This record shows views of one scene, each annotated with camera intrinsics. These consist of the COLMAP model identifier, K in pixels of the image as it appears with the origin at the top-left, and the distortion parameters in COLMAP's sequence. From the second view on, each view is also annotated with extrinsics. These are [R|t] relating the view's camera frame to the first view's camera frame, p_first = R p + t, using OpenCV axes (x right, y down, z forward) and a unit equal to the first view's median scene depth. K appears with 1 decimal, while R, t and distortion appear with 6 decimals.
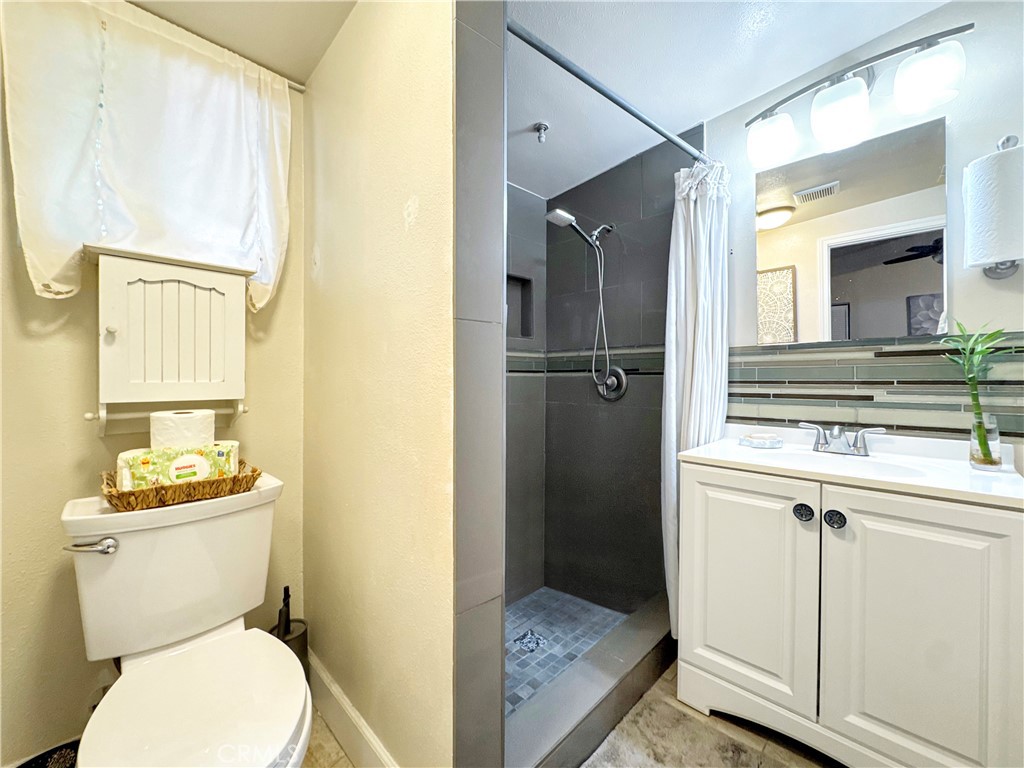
lens RADIAL K [[415.0, 0, 510.4], [0, 415.0, 379.3], [0, 0, 1]] dist [-0.000845, 0.000094]
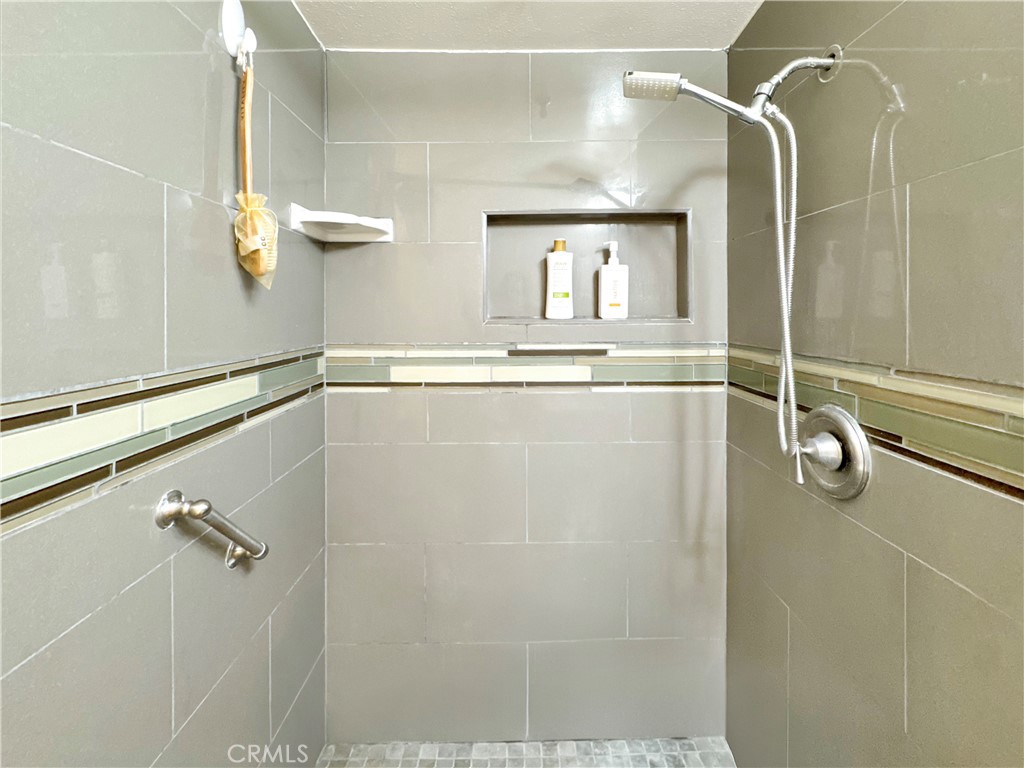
lens RADIAL K [[444.2, 0, 503.7], [0, 444.2, 315.0], [0, 0, 1]] dist [-0.002728, -0.000223]
pose [[0.712427, 0.002171, -0.701743, 0.382085], [-0.000346, 0.999996, 0.002743, -0.146077], [0.701746, -0.001712, 0.712425, 0.577917]]
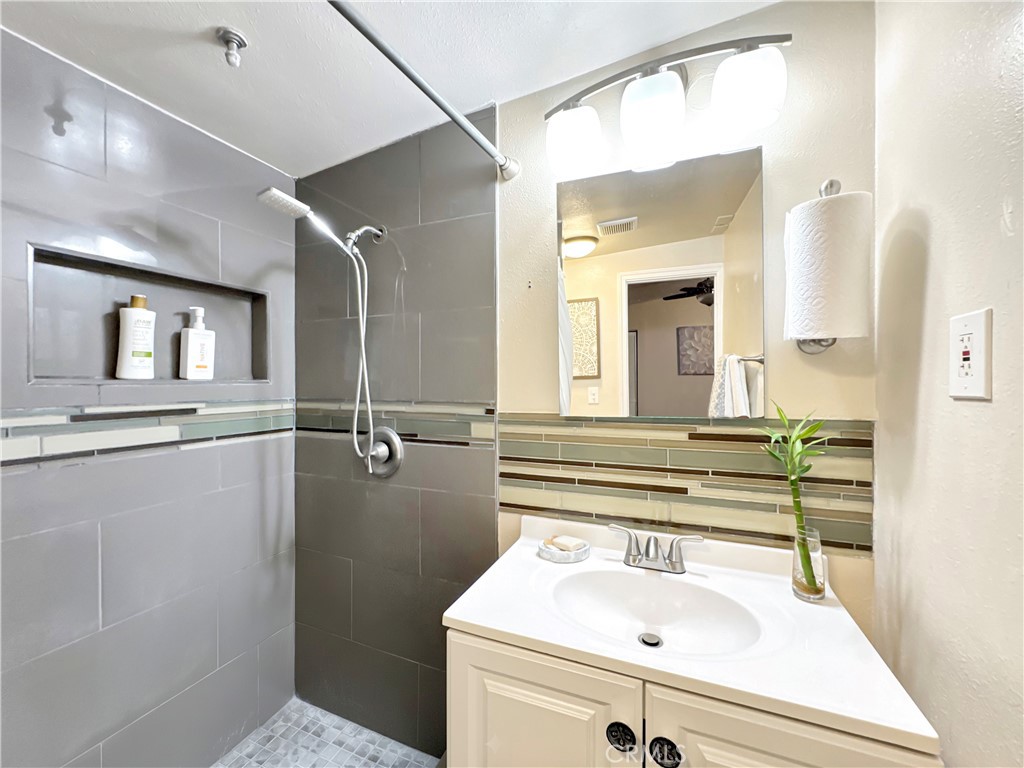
lens RADIAL K [[415.0, 0, 509.8], [0, 415.0, 384.1], [0, 0, 1]] dist [-0.000845, 0.000094]
pose [[0.922596, -0.002390, 0.385761, 0.207870], [0.003827, 0.999988, -0.002958, -0.124483], [-0.385750, 0.004205, 0.922594, 0.321133]]
